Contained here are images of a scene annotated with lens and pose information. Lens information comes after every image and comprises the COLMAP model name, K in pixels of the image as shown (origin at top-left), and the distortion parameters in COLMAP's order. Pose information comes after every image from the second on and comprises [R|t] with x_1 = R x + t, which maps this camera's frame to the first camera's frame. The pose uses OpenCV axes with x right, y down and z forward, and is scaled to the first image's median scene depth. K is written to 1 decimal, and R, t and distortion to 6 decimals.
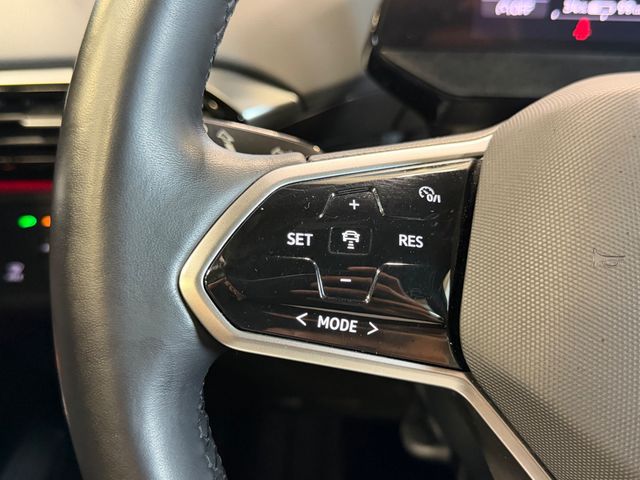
lens RADIAL K [[628.1, 0, 320.0], [0, 628.1, 240.0], [0, 0, 1]] dist [0.100620, -0.006706]
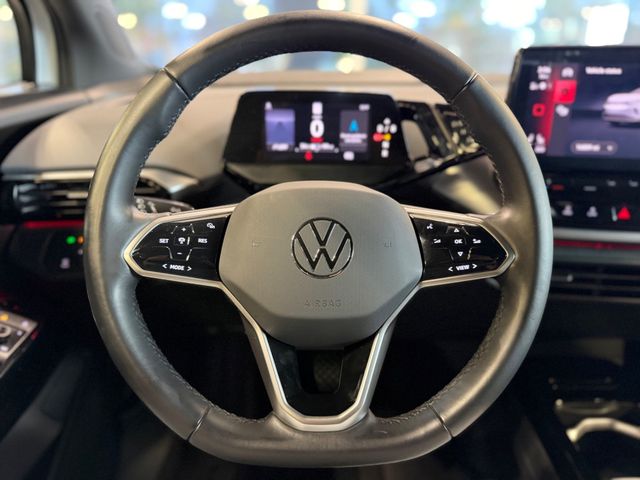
lens RADIAL K [[450.3, 0, 320.0], [0, 450.3, 240.0], [0, 0, 1]] dist [0.022225, -0.006241]
pose [[0.996170, -0.024331, 0.083988, 0.542961], [0.026362, 0.999384, -0.023156, 0.065697], [-0.083373, 0.025281, 0.996198, -1.289460]]
